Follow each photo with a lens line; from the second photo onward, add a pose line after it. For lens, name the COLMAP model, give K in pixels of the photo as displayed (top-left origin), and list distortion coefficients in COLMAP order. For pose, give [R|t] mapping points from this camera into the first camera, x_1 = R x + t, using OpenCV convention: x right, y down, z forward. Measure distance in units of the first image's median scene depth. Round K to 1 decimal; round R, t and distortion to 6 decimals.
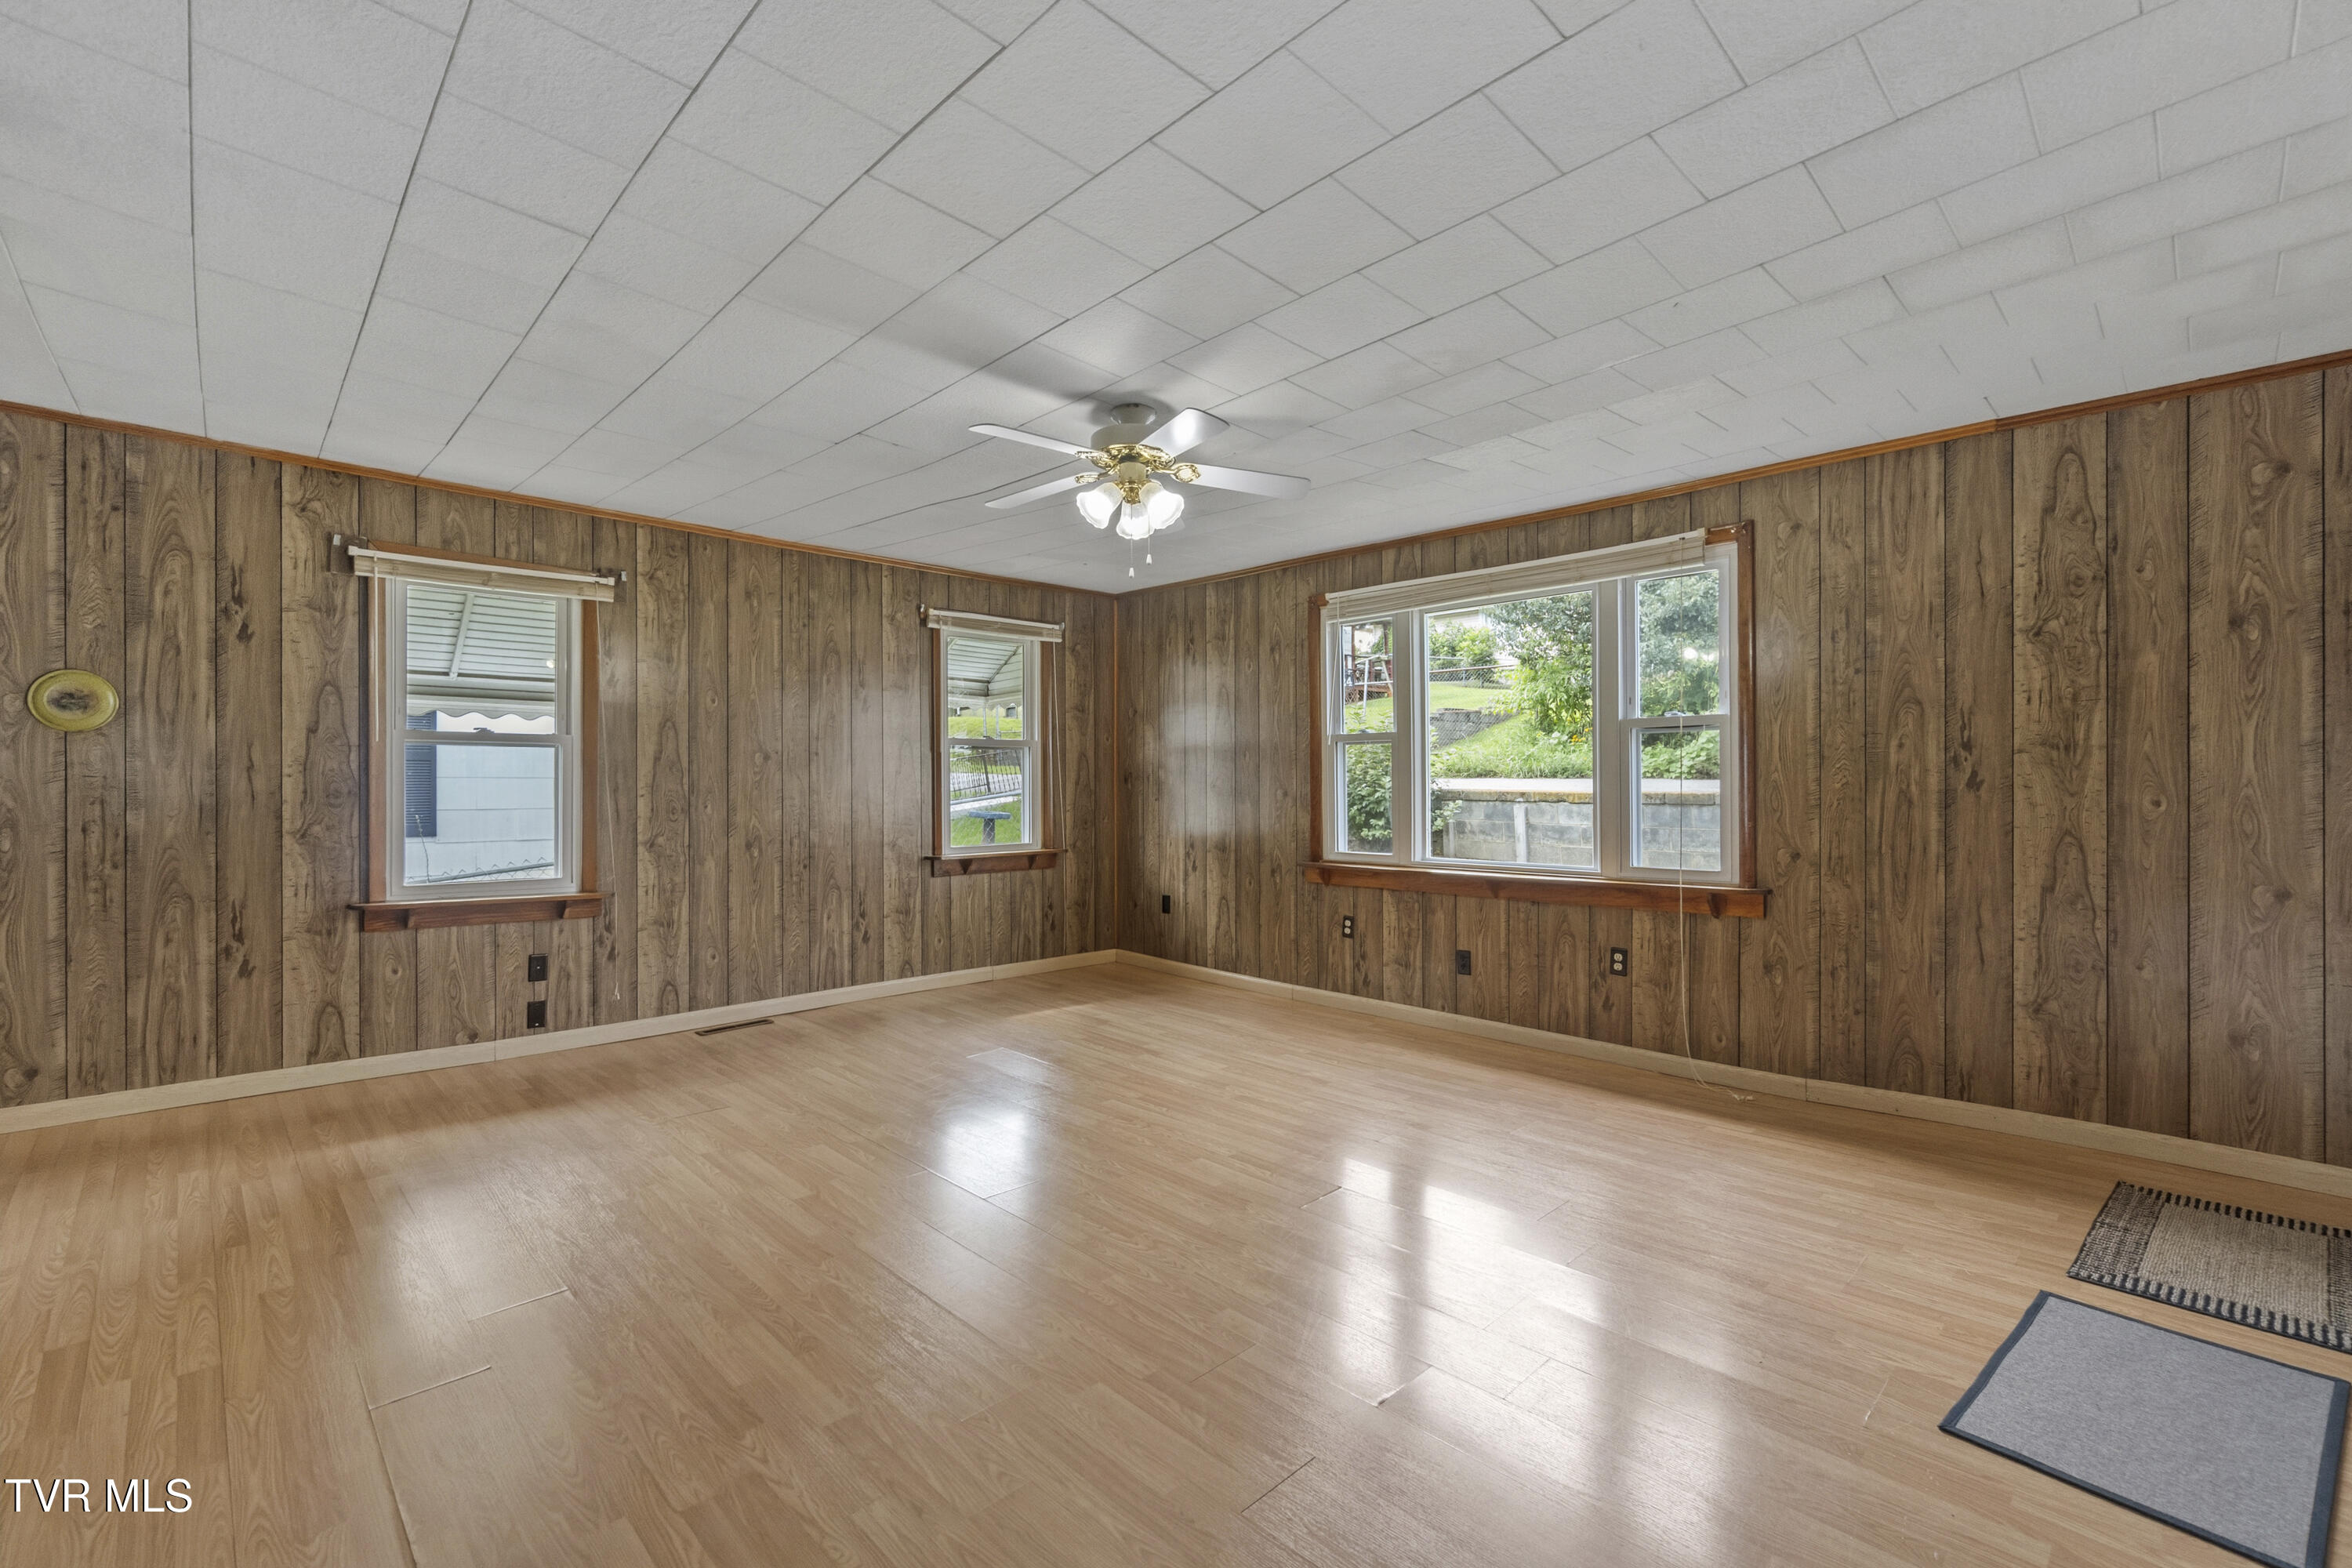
lens RADIAL K [[1017.3, 0, 1164.0], [0, 1017.3, 776.6], [0, 0, 1]] dist [-0.005344, -0.000347]
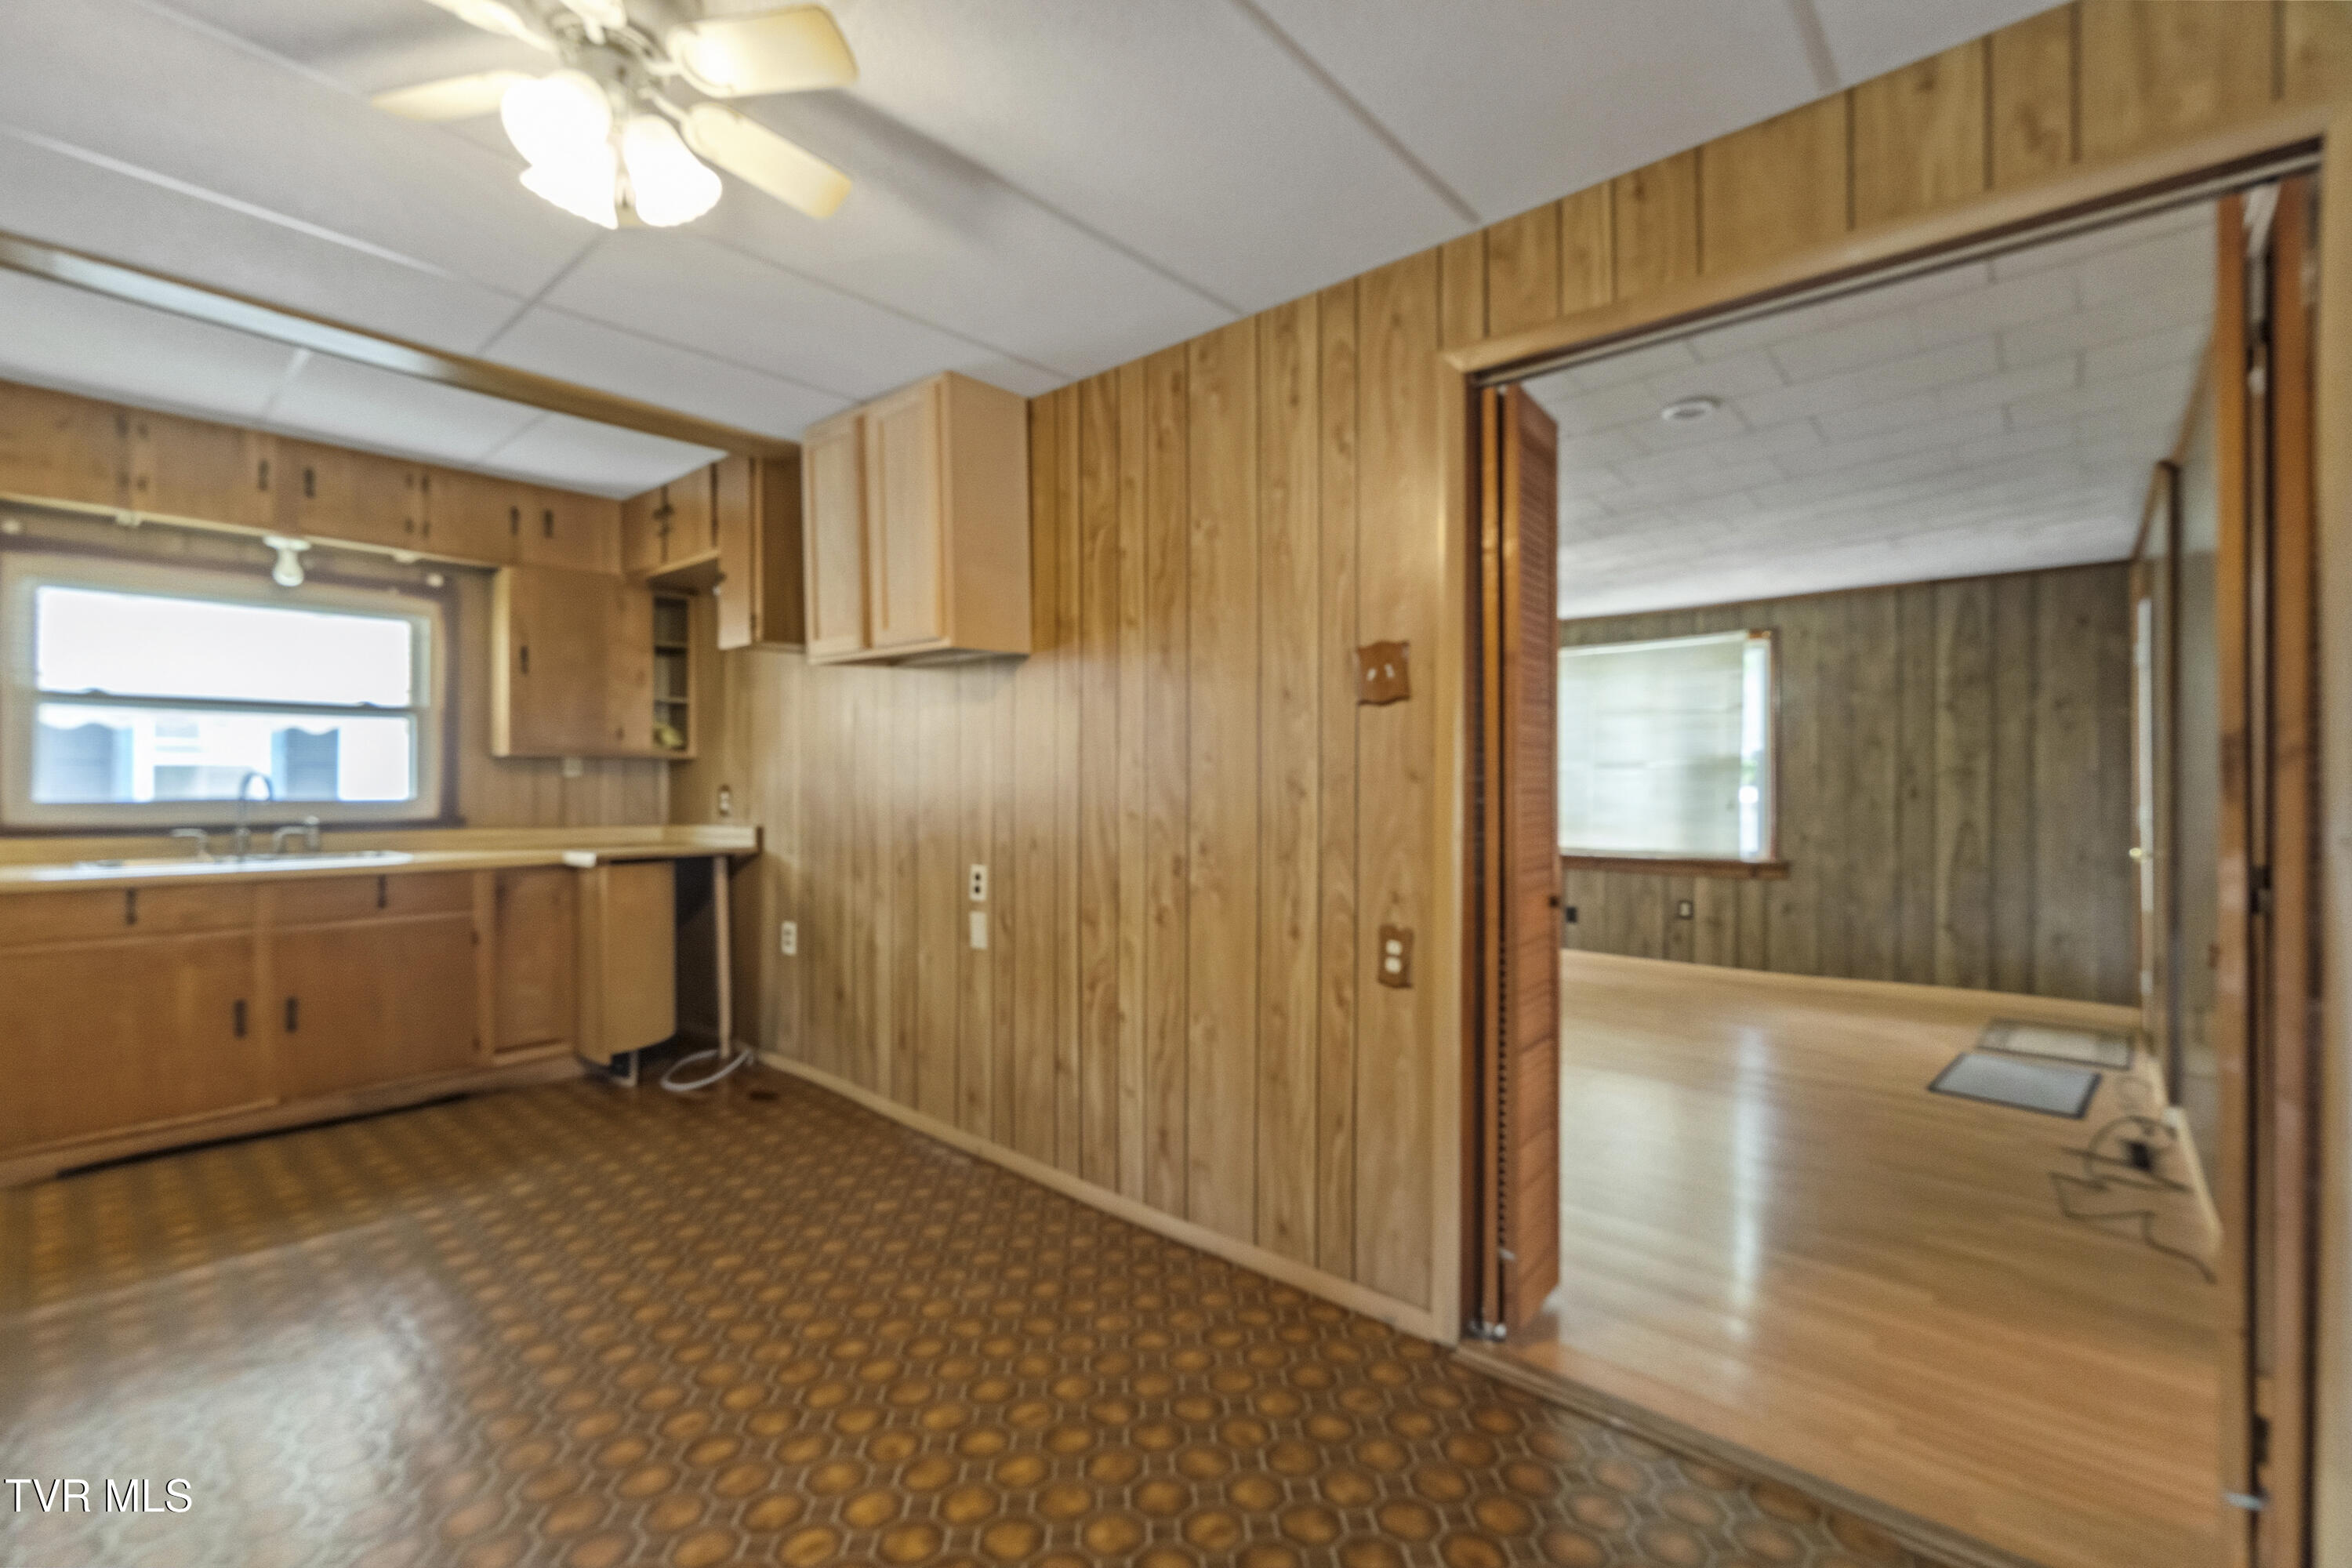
lens RADIAL K [[1019.3, 0, 1168.8], [0, 1019.3, 785.2], [0, 0, 1]] dist [-0.001410, 0.000719]
pose [[0.995944, 0.001850, 0.089957, -0.505490], [-0.002257, 0.999988, 0.004419, -0.011930], [-0.089948, -0.004604, 0.995936, -0.494788]]
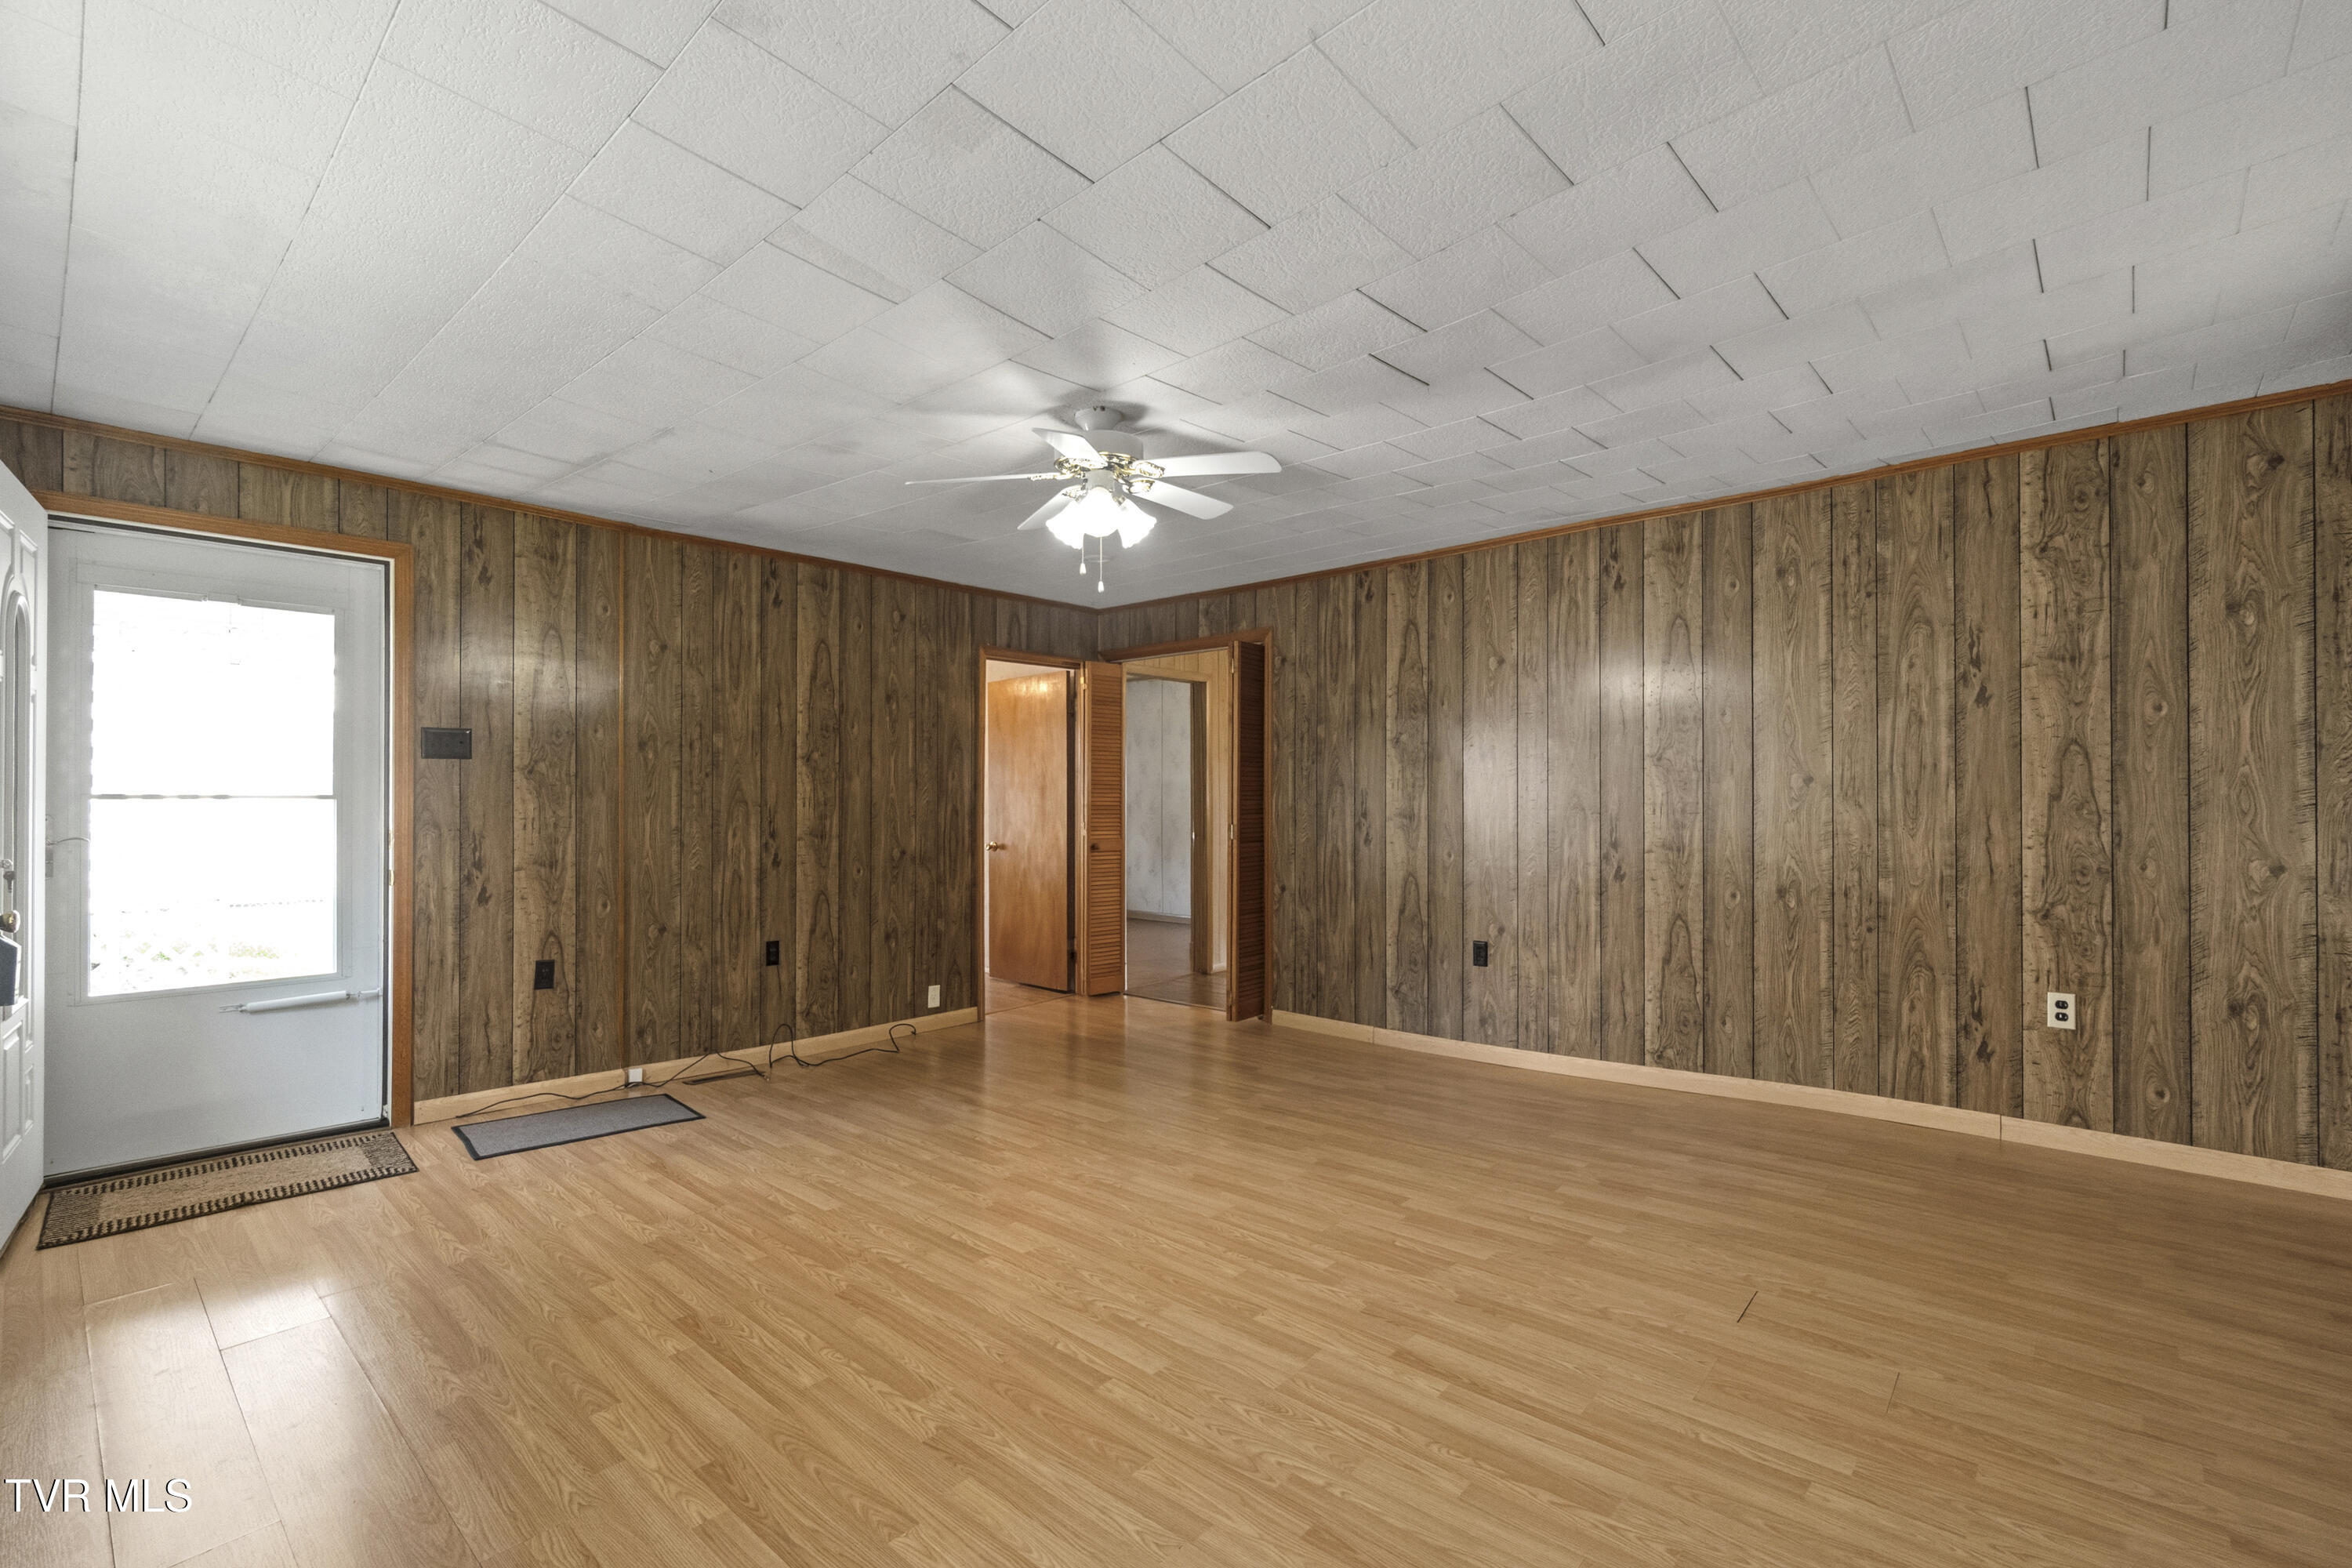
lens RADIAL K [[1048.5, 0, 1145.6], [0, 1048.5, 798.9], [0, 0, 1]] dist [-0.000491, -0.000119]
pose [[-0.998689, 0.002131, -0.051152, -0.018555], [0.002546, 0.999964, -0.008061, 0.002574], [0.051133, -0.008180, -0.998658, 1.491098]]
